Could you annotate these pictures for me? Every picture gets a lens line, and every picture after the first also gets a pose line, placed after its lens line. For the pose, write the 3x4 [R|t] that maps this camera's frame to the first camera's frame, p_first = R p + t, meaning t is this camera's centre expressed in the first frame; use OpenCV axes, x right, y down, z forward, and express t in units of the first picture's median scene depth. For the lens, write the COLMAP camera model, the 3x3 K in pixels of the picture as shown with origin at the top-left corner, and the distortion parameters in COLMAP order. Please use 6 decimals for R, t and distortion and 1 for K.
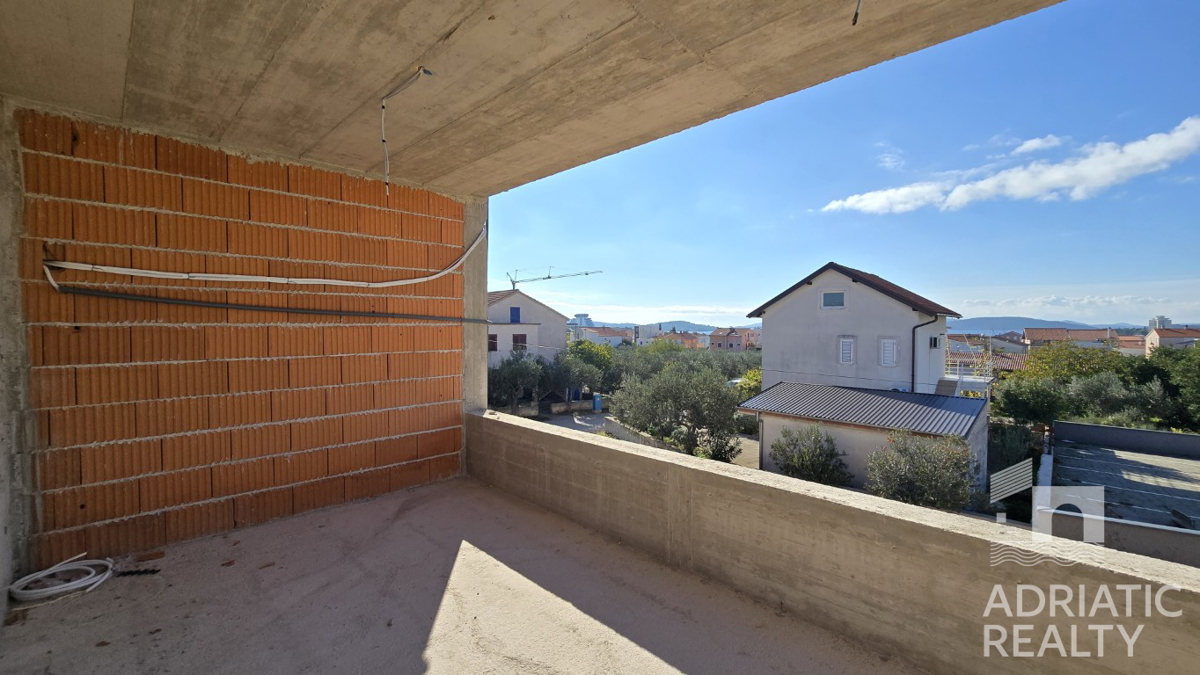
lens RADIAL K [[491.2, 0, 598.7], [0, 491.2, 336.6], [0, 0, 1]] dist [-0.001685, -0.000094]
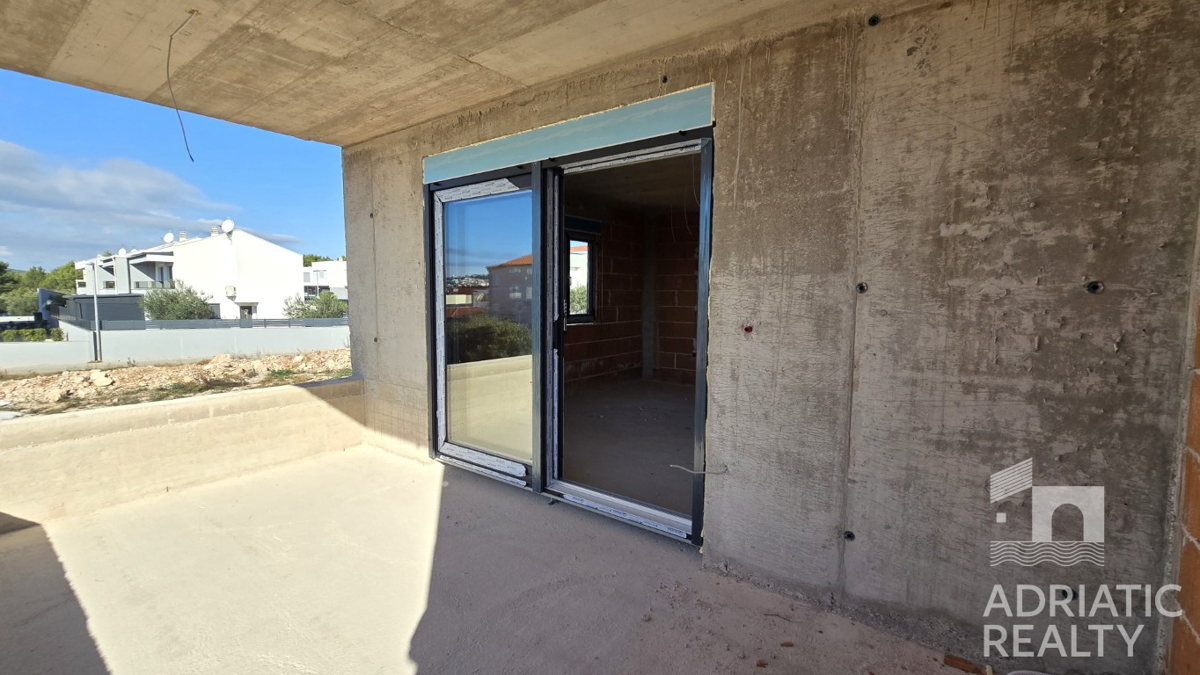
lens RADIAL K [[491.2, 0, 598.7], [0, 491.2, 336.6], [0, 0, 1]] dist [-0.001685, -0.000094]
pose [[-0.988401, 0.001314, -0.151859, -0.328523], [-0.015268, 0.994036, 0.107977, -0.016040], [0.151095, 0.109043, -0.982487, 1.087457]]
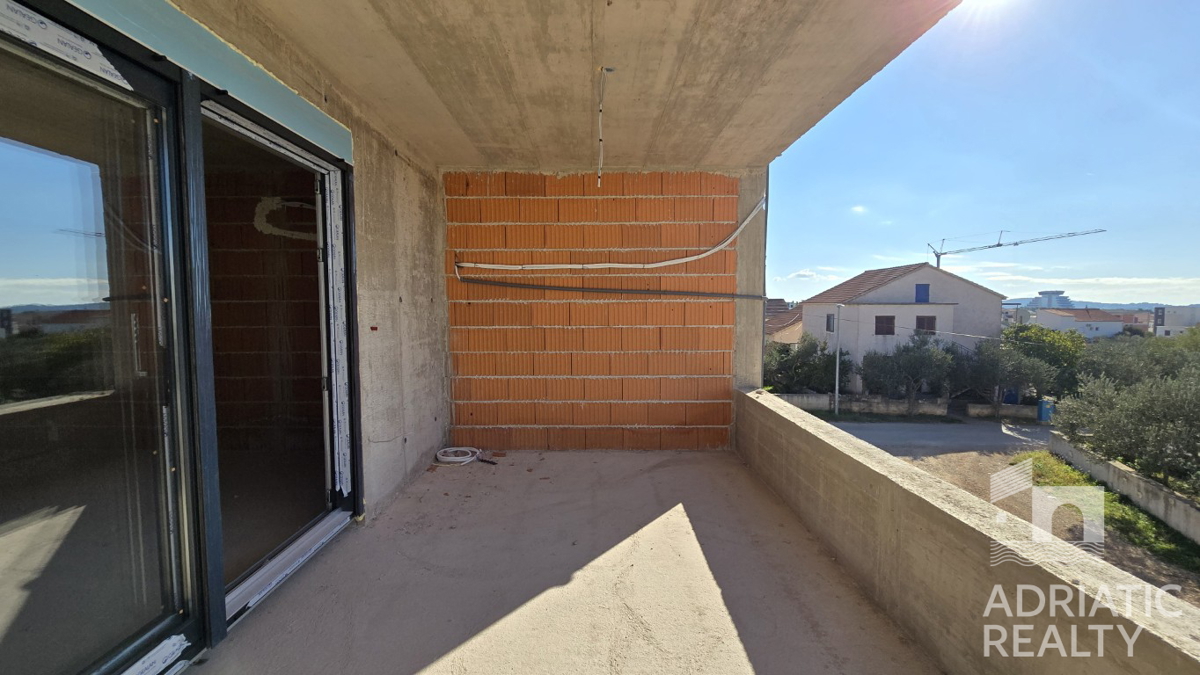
lens RADIAL K [[491.2, 0, 598.7], [0, 491.2, 336.6], [0, 0, 1]] dist [-0.001685, -0.000094]
pose [[0.709375, 0.040691, -0.703656, 0.300808], [-0.014152, 0.998953, 0.043500, 0.011825], [0.704689, -0.020900, 0.709208, 0.123915]]
